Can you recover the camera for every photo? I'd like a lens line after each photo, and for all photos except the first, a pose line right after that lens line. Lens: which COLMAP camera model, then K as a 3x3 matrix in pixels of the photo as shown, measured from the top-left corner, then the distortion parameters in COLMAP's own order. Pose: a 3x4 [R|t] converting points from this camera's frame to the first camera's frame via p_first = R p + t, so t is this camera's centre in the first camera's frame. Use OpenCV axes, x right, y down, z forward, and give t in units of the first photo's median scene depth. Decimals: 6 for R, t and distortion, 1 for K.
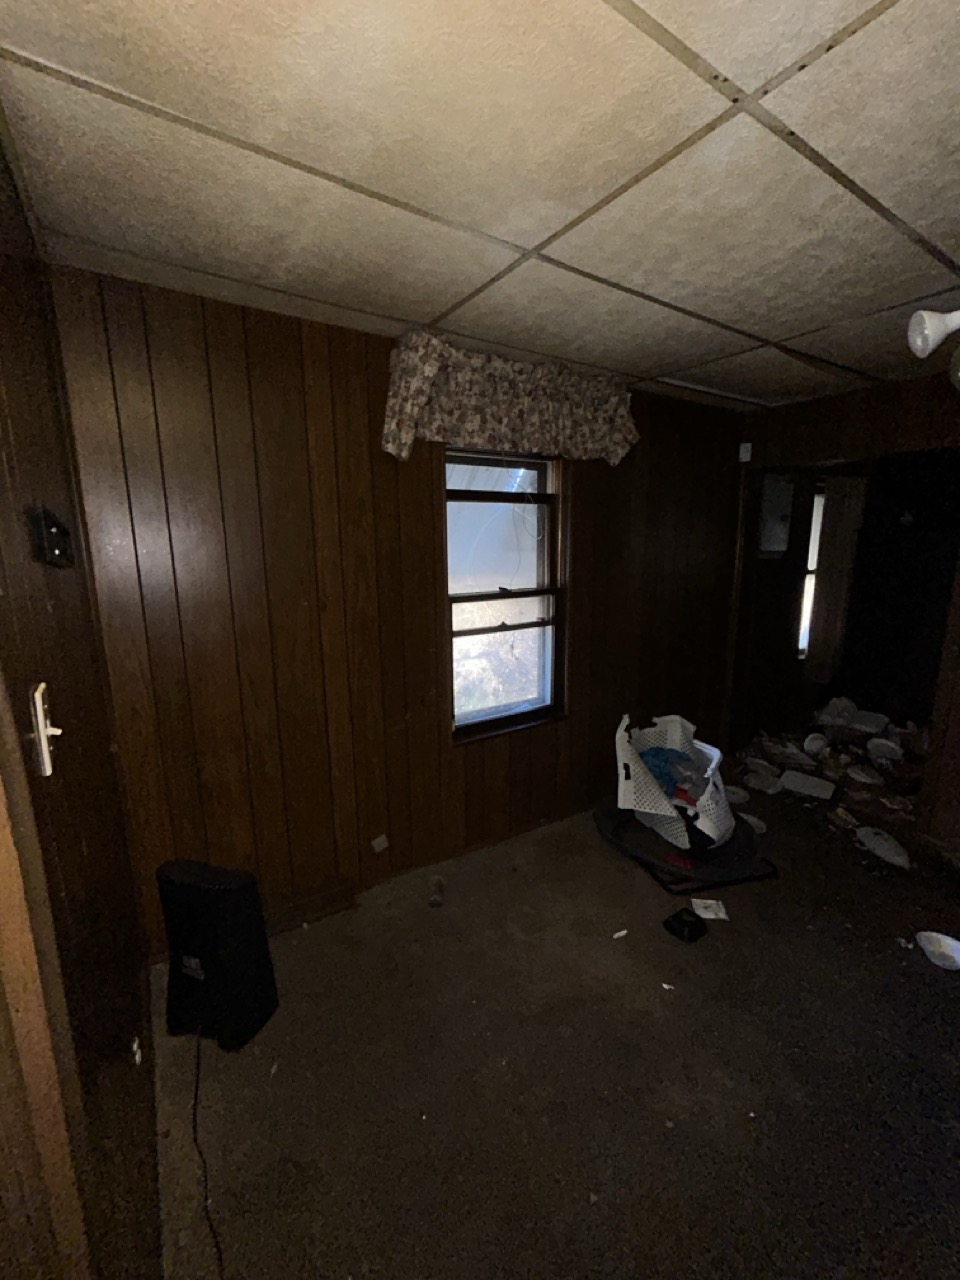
lens RADIAL K [[520.9, 0, 483.1], [0, 520.9, 638.0], [0, 0, 1]] dist [-0.005819, 0.004370]
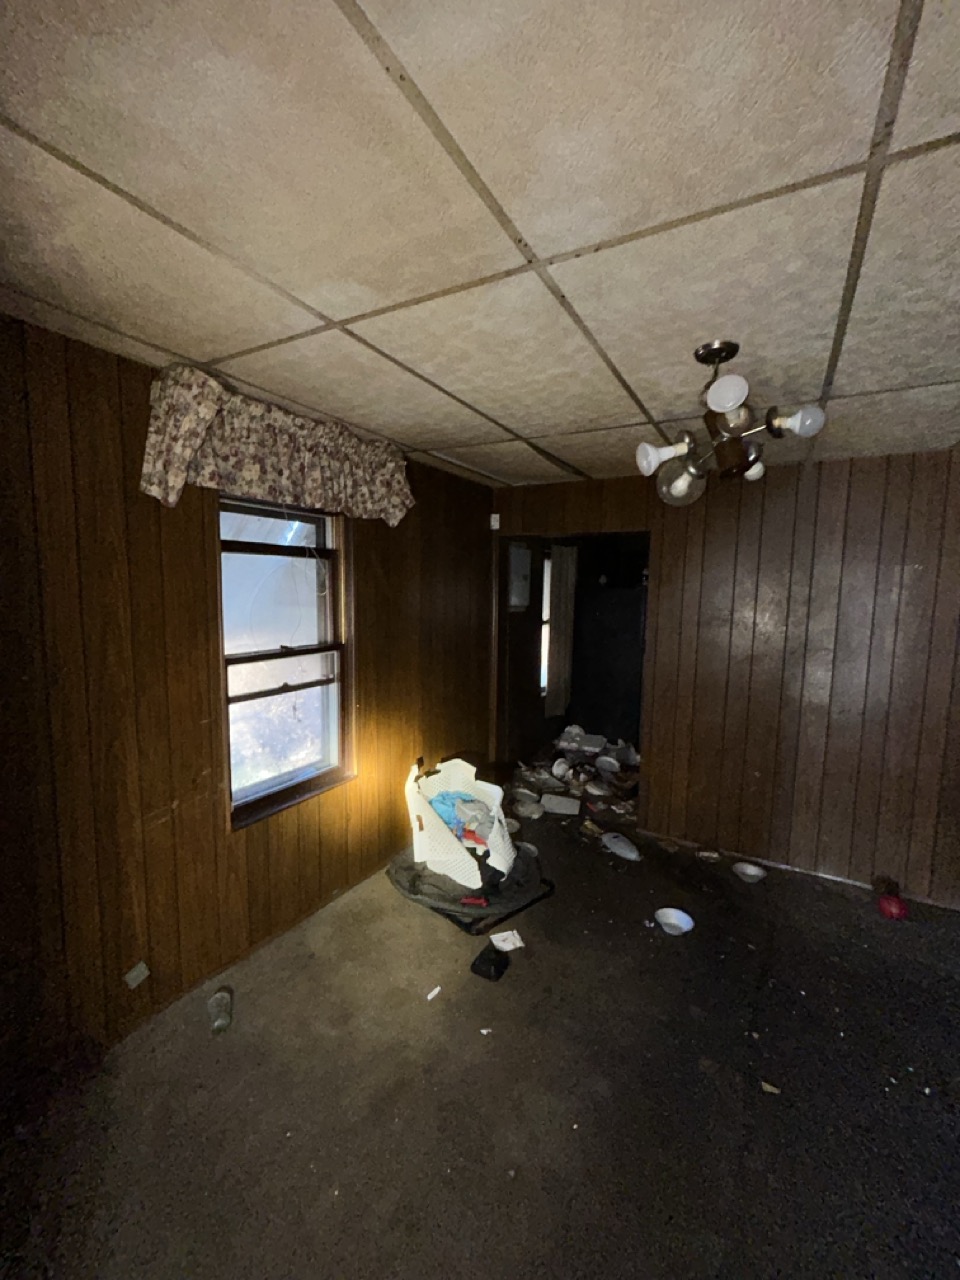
lens RADIAL K [[520.9, 0, 483.1], [0, 520.9, 638.0], [0, 0, 1]] dist [-0.005819, 0.004370]
pose [[0.888756, -0.023526, 0.457776, -0.071395], [0.064713, 0.995119, -0.074497, -0.018287], [-0.453789, 0.095834, 0.885941, 0.013118]]
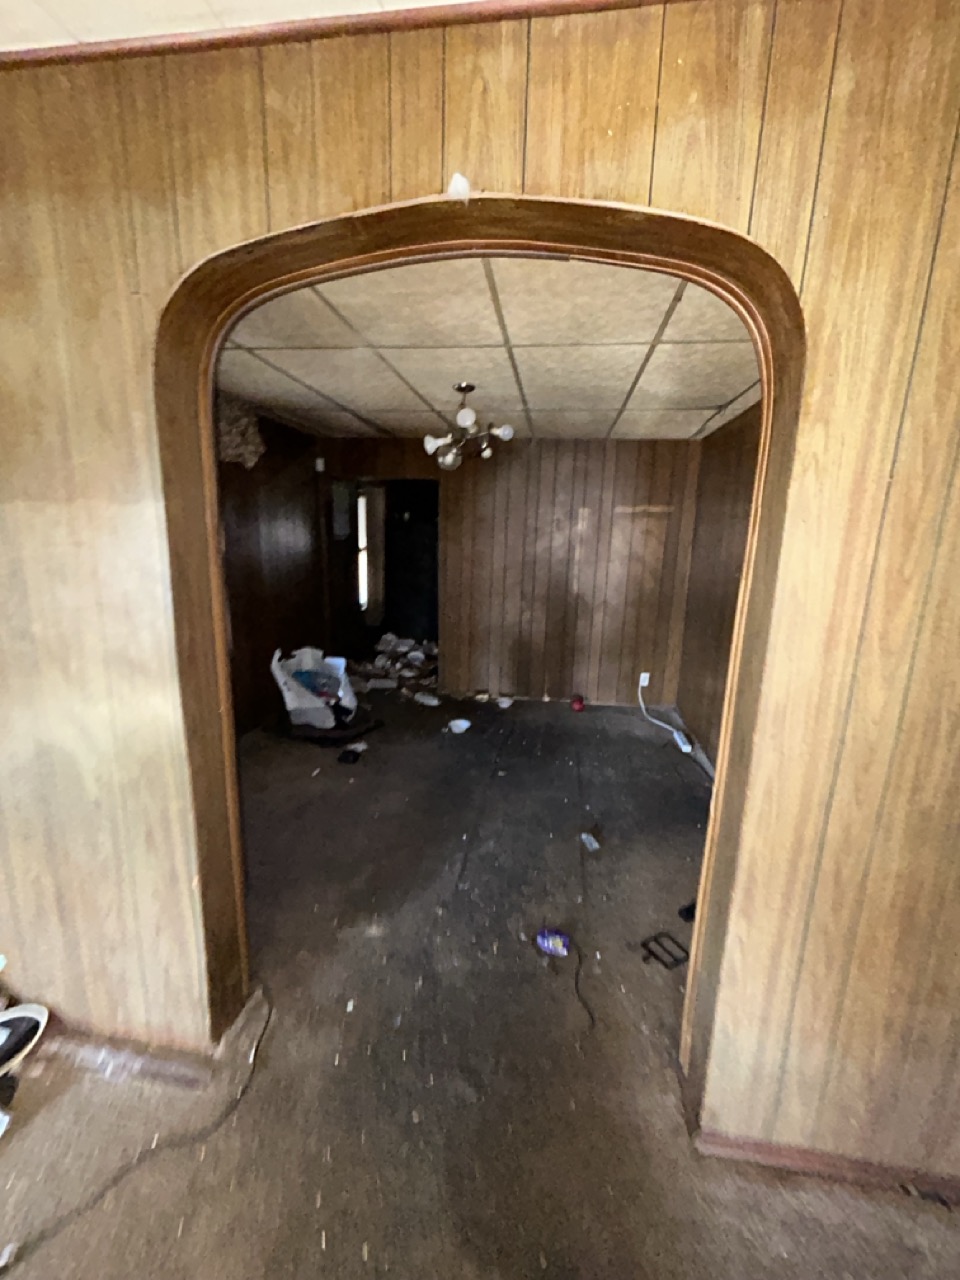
lens RADIAL K [[514.8, 0, 480.1], [0, 514.8, 635.0], [0, 0, 1]] dist [-0.003115, -0.000058]
pose [[0.666831, -0.125940, 0.734490, -0.390952], [0.109619, 0.991472, 0.070483, 0.074789], [-0.737103, 0.033514, 0.674949, -0.346951]]
